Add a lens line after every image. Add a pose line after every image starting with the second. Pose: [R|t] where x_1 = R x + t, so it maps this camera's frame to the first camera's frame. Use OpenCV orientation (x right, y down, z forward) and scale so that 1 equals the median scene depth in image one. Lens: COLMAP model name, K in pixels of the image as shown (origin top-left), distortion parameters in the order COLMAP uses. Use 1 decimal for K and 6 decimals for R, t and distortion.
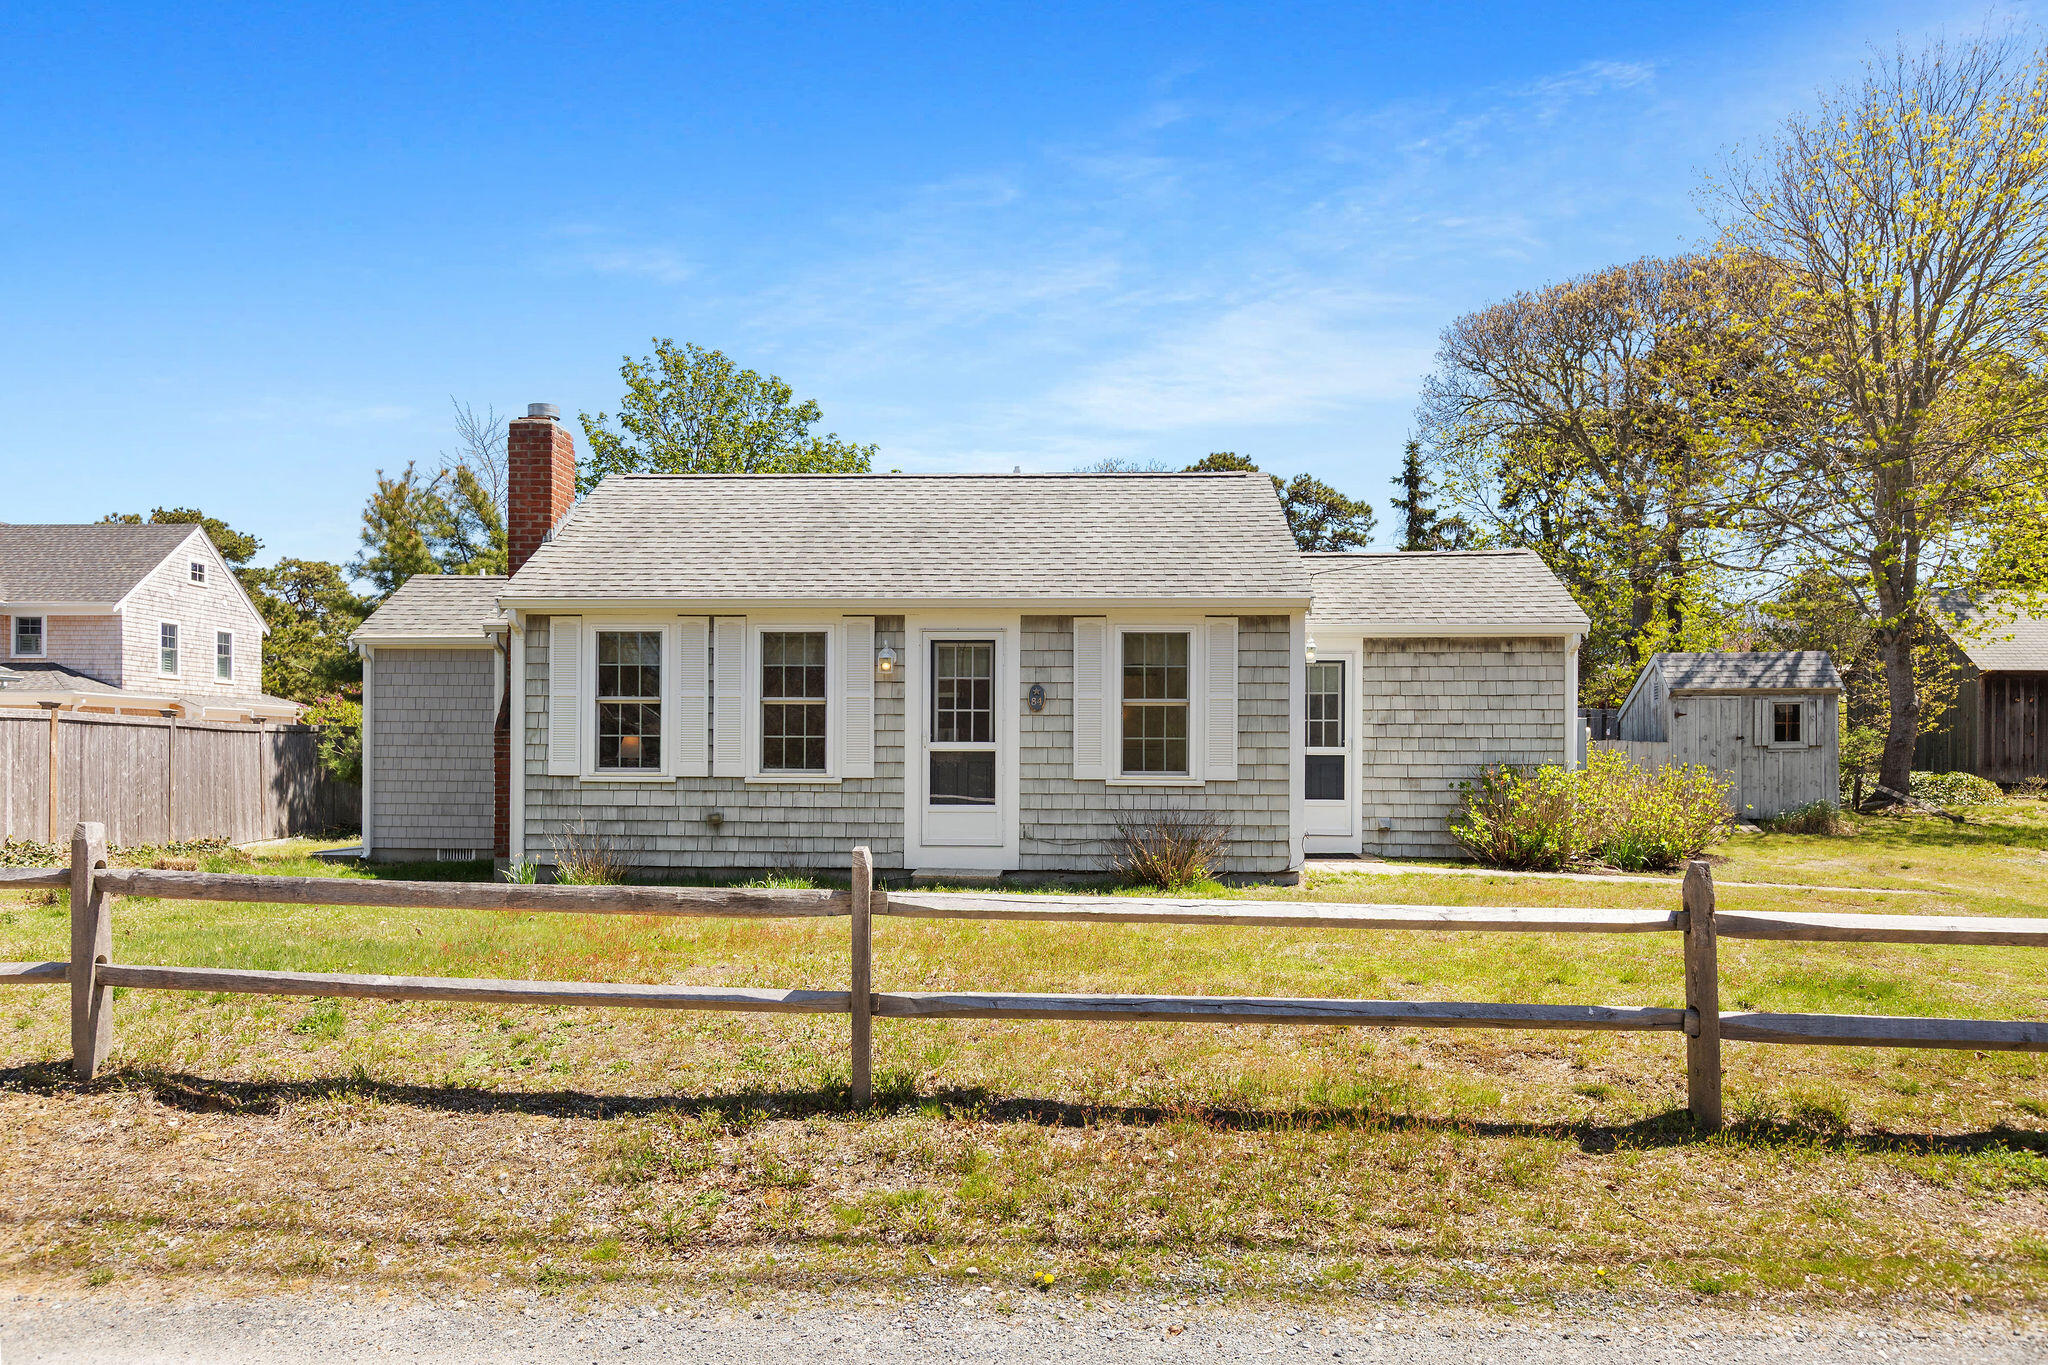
lens RADIAL K [[1332.4, 0, 1000.7], [0, 1332.4, 752.6], [0, 0, 1]] dist [0.003230, -0.001948]
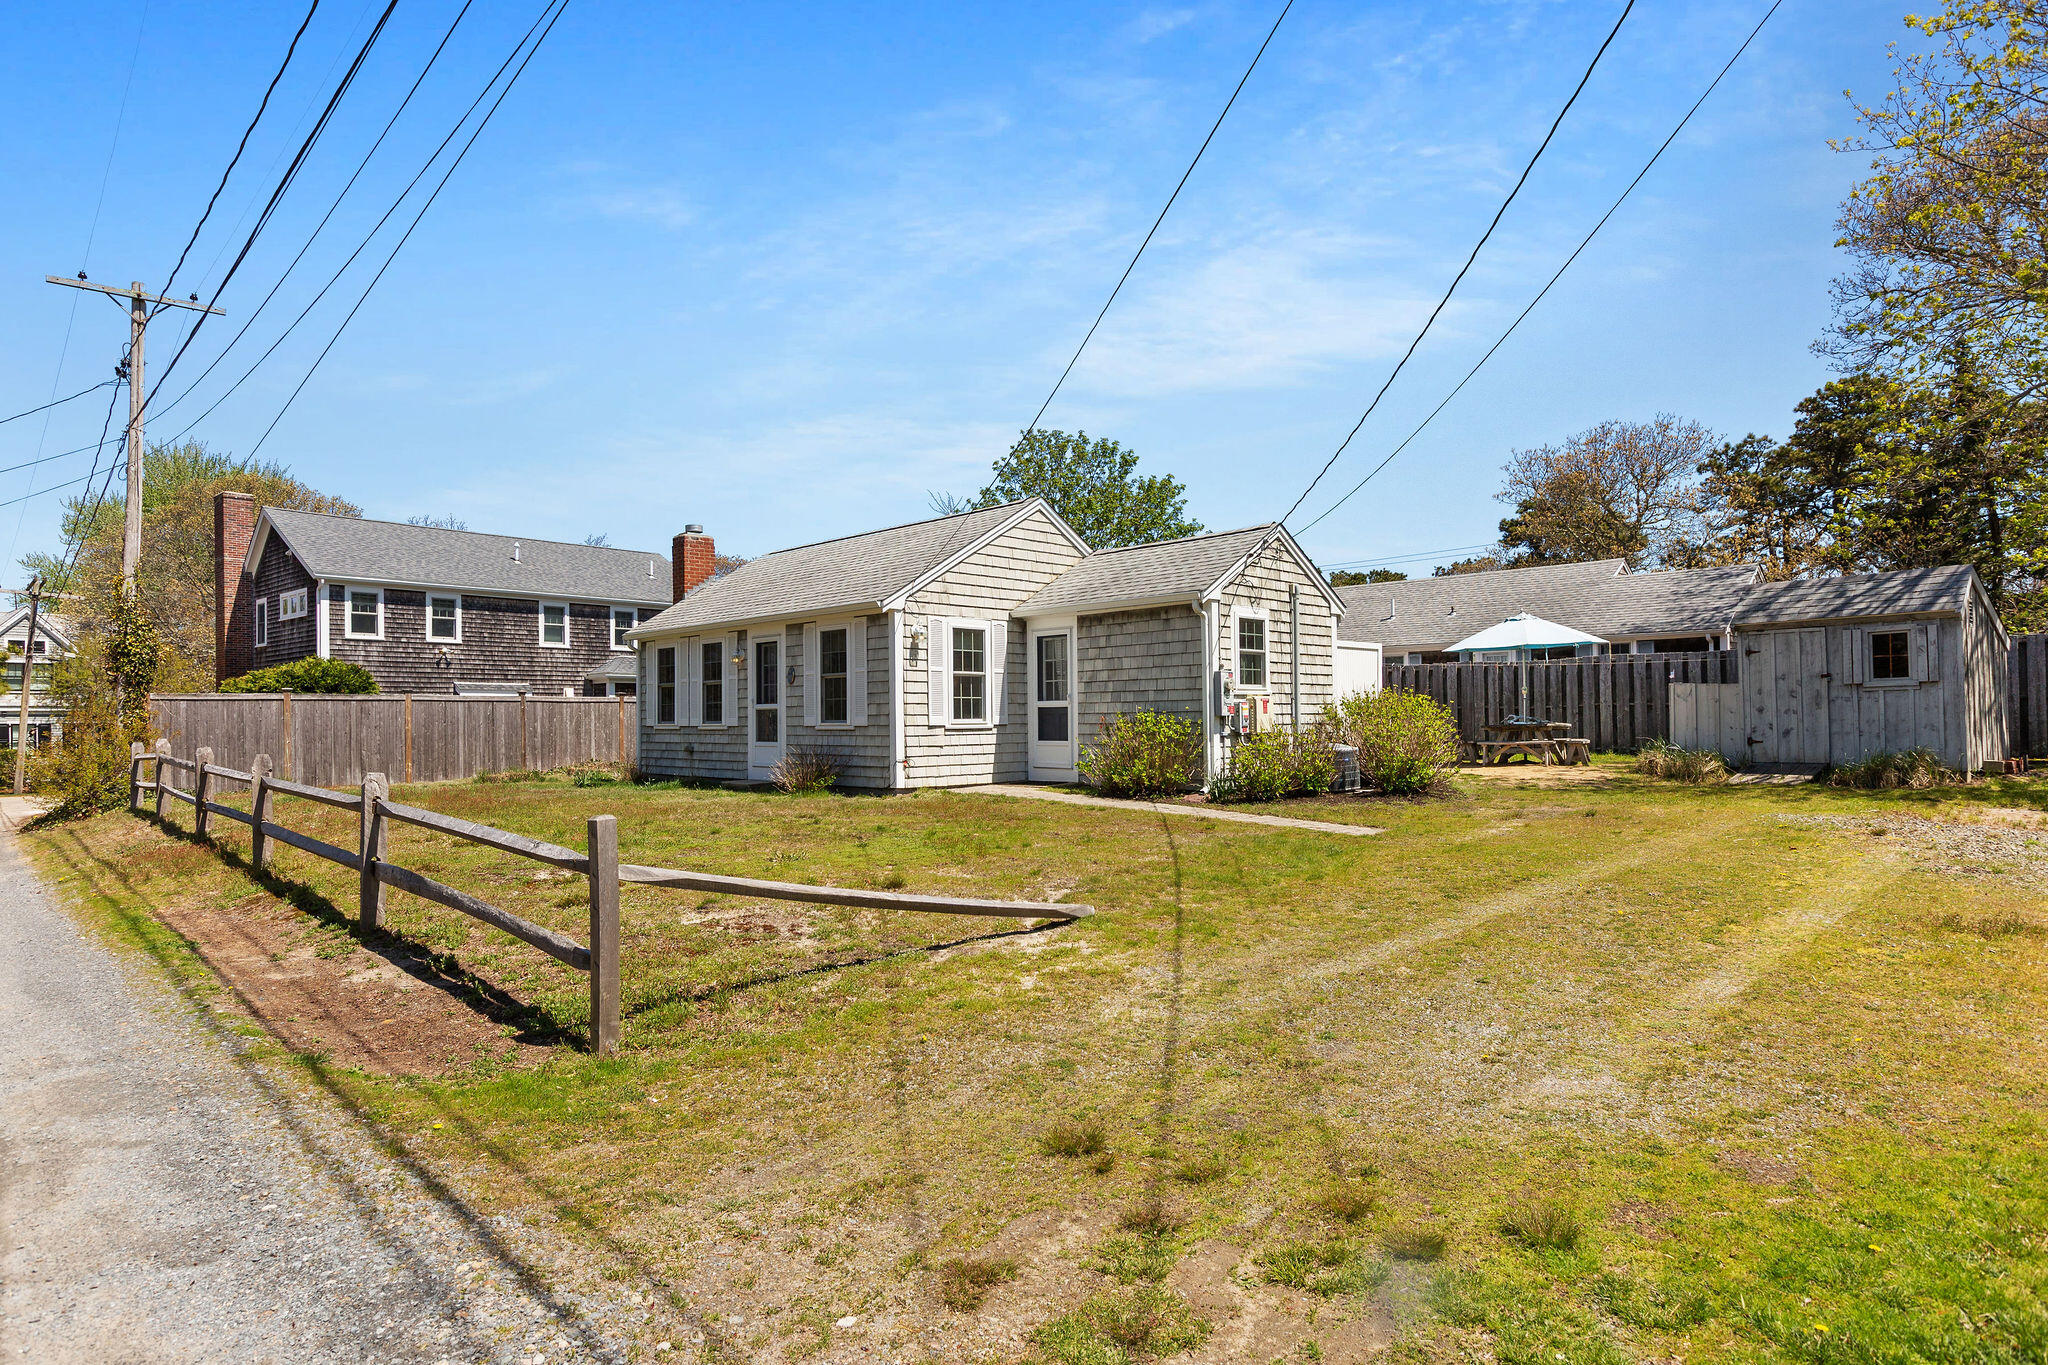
lens RADIAL K [[1106.2, 0, 1016.3], [0, 1106.2, 713.1], [0, 0, 1]] dist [0.006142, 0.000884]
pose [[0.738598, -0.015944, -0.673958, 1.110016], [0.015372, 0.999859, -0.006808, 0.017393], [0.673971, -0.005331, 0.738738, 0.193023]]
